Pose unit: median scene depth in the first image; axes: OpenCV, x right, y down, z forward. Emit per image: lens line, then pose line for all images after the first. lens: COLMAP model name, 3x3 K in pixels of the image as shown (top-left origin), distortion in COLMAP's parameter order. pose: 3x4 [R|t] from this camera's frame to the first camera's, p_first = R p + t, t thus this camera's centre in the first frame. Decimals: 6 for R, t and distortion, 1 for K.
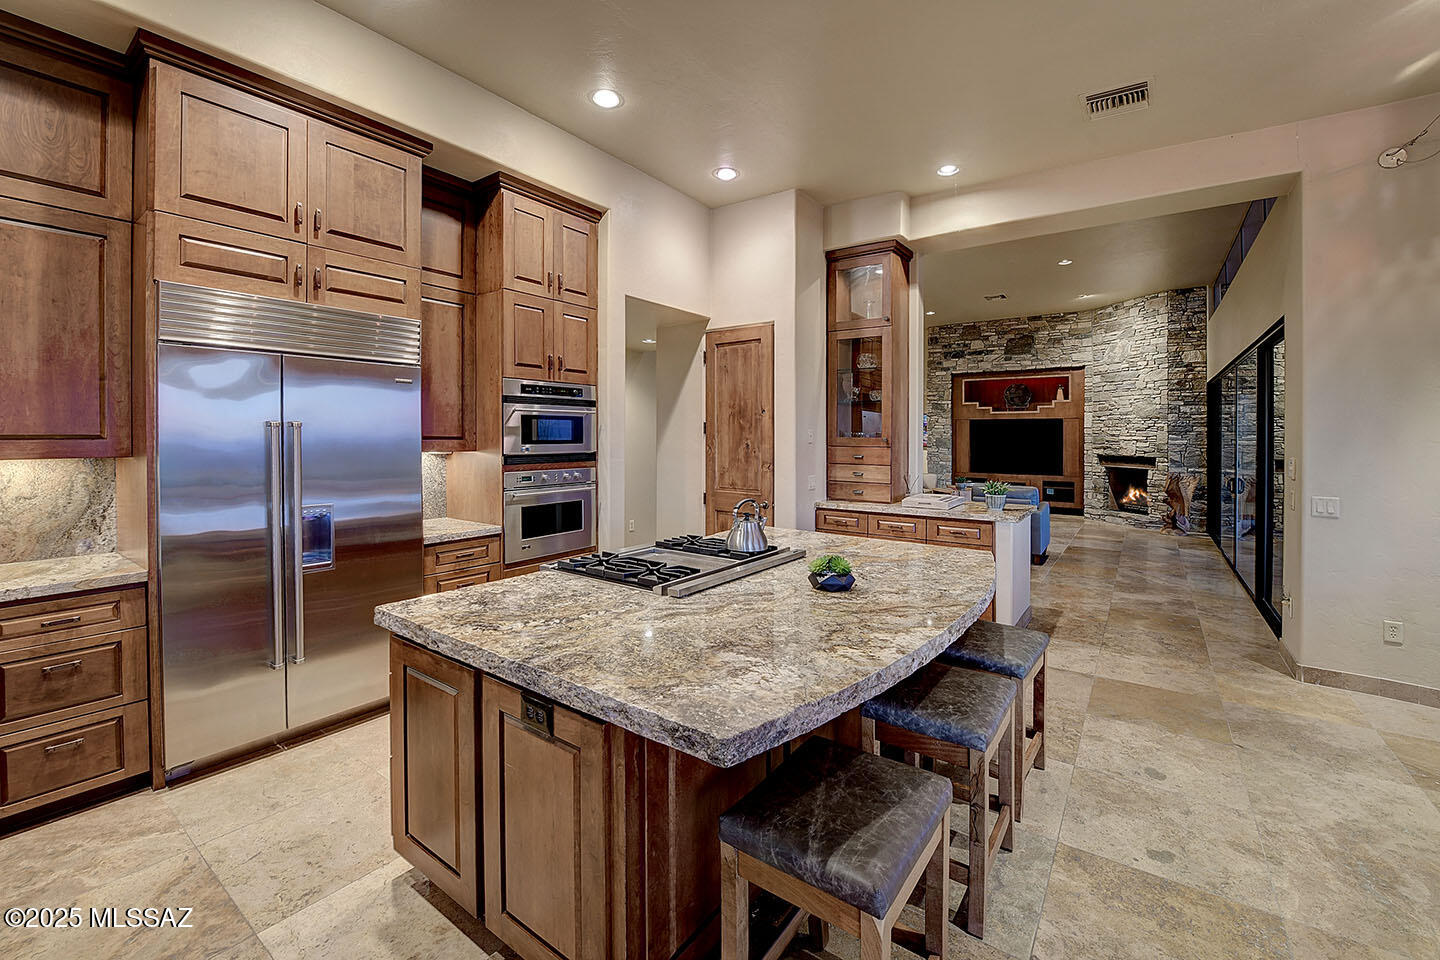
lens RADIAL K [[601.6, 0, 711.9], [0, 601.6, 443.4], [0, 0, 1]] dist [-0.004477, -0.000835]
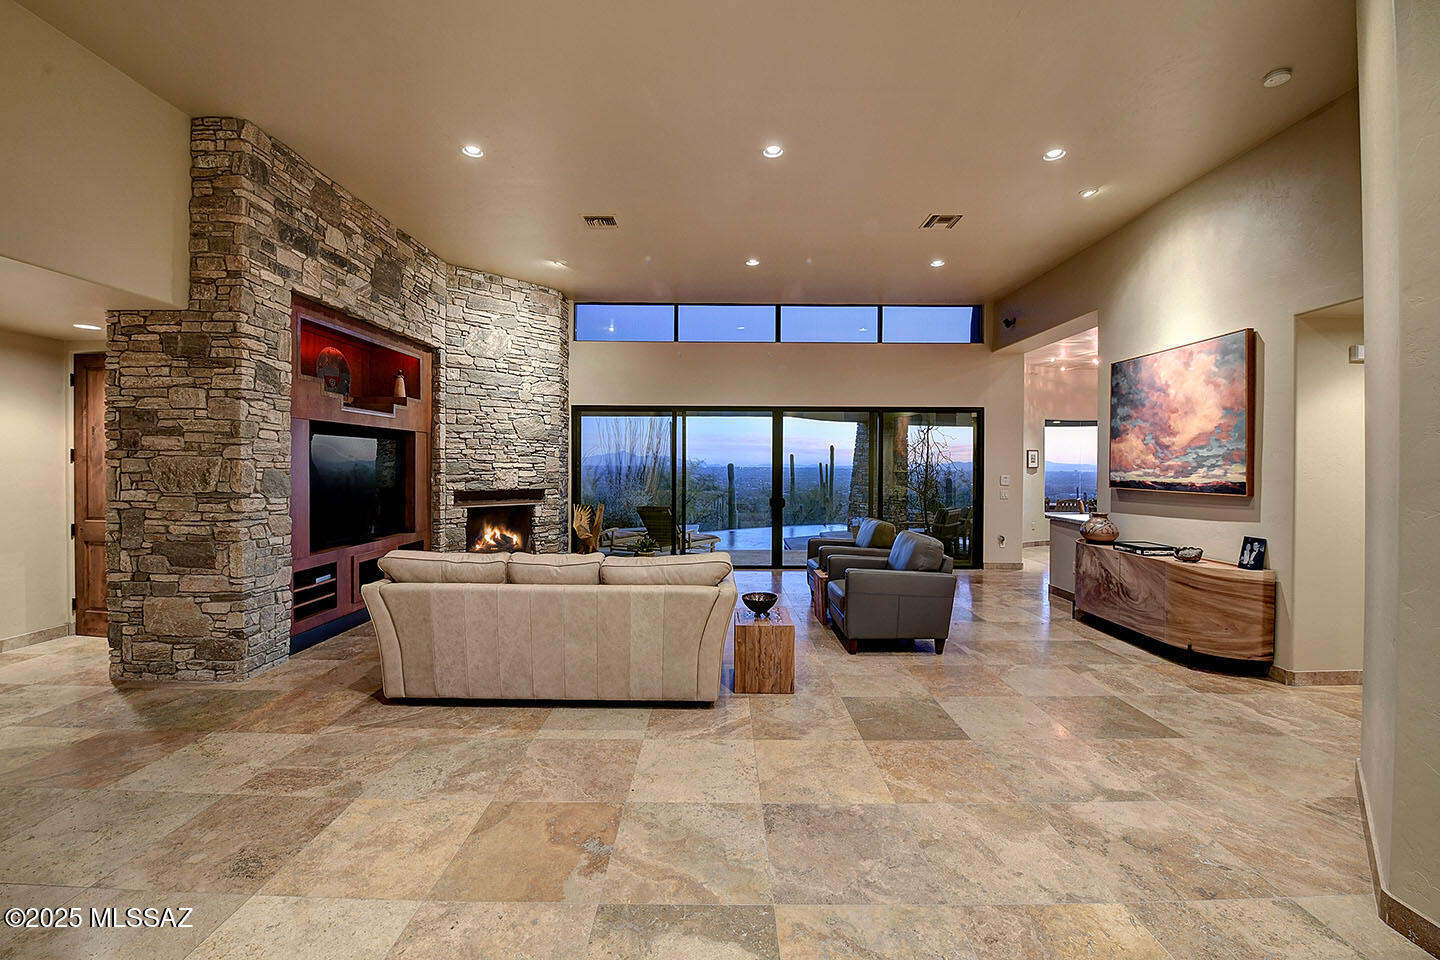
lens RADIAL K [[601.6, 0, 731.1], [0, 601.6, 470.3], [0, 0, 1]] dist [-0.004477, -0.000835]
pose [[-0.626346, -0.018076, 0.779335, -0.059069], [0.001490, 0.999702, 0.024384, -0.022193], [-0.779544, 0.016434, -0.626132, 1.358616]]
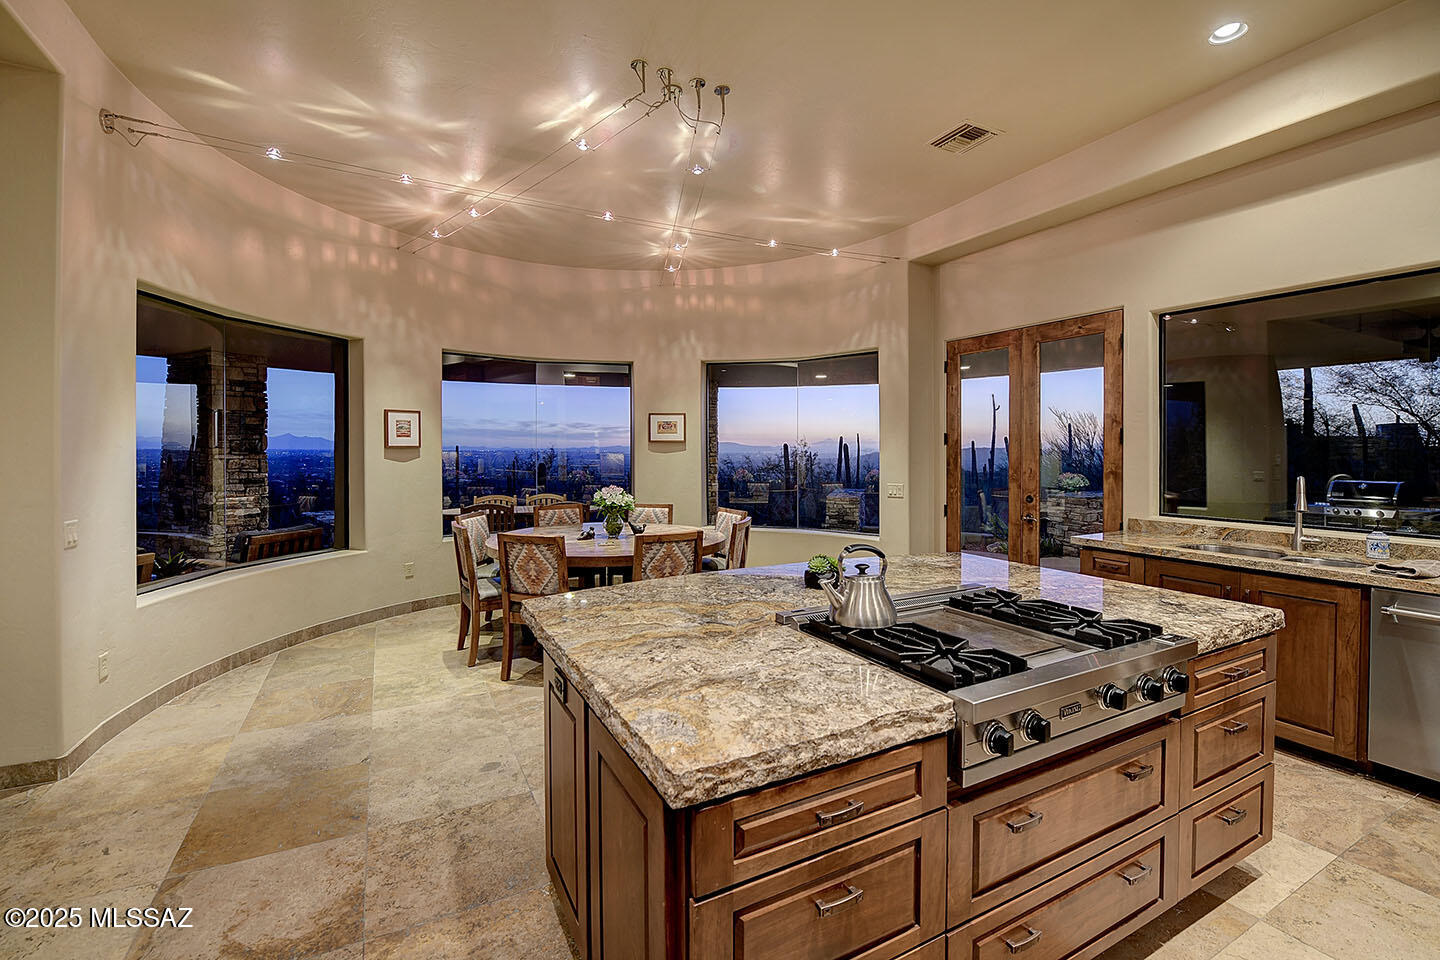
lens RADIAL K [[643.9, 0, 706.3], [0, 643.9, 447.8], [0, 0, 1]] dist [-0.006065, -0.002162]
pose [[-0.904141, -0.004838, 0.427207, -0.021082], [0.002107, 0.999873, 0.015783, -0.005341], [-0.427229, 0.015170, -0.904016, 0.555513]]
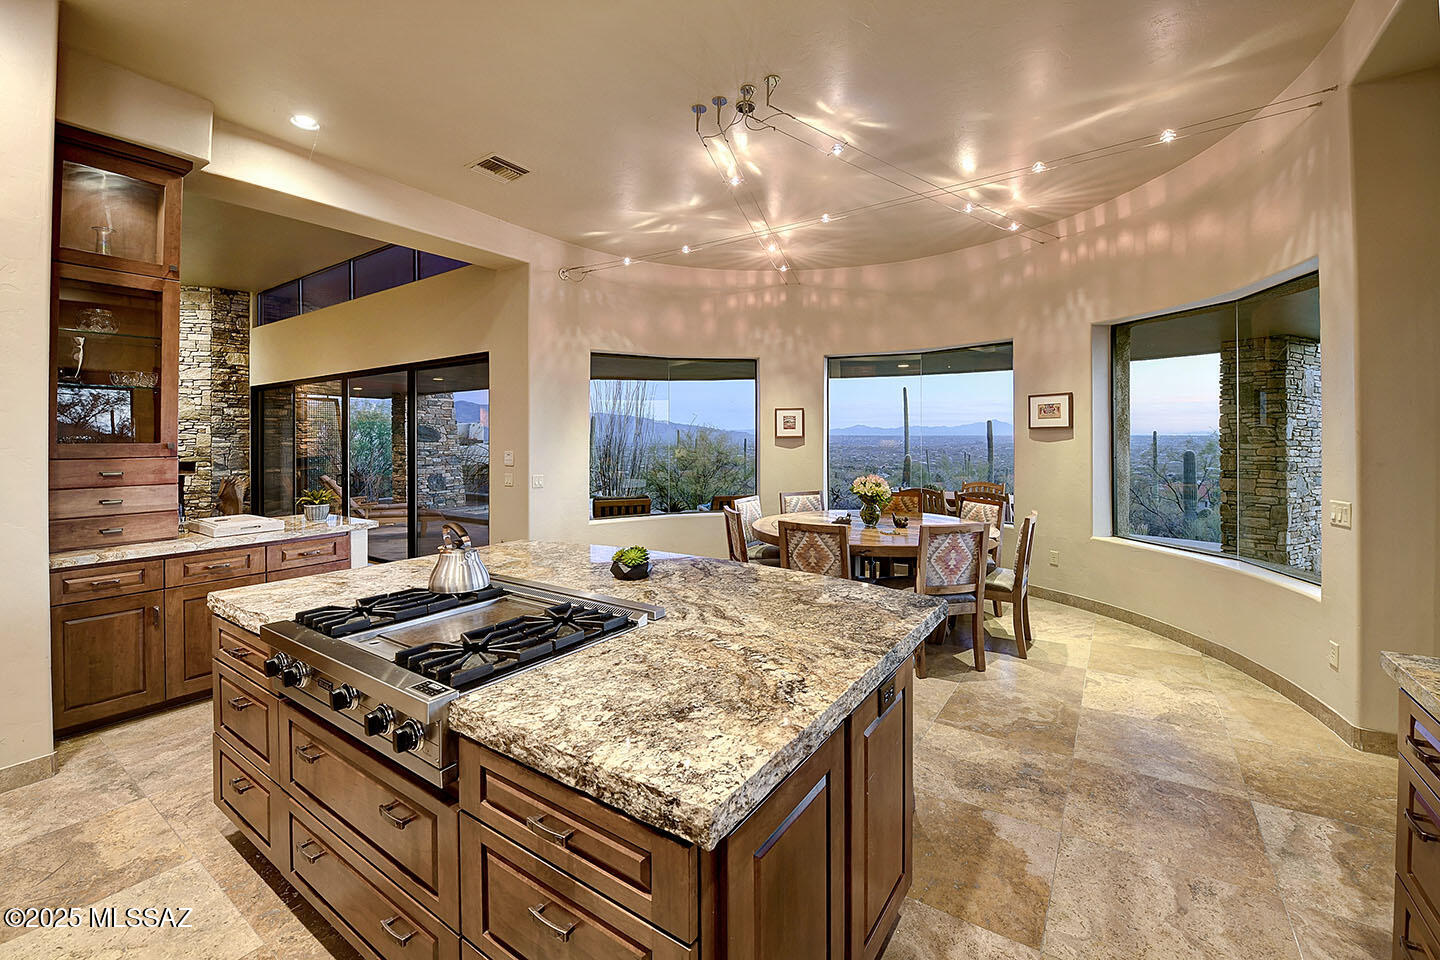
lens RADIAL K [[601.6, 0, 726.2], [0, 601.6, 431.0], [0, 0, 1]] dist [-0.004477, -0.000835]
pose [[-0.039303, 0.003272, 0.999222, -0.234121], [0.022472, 0.999745, -0.002389, -0.003963], [-0.998975, 0.022361, -0.039366, 0.228262]]
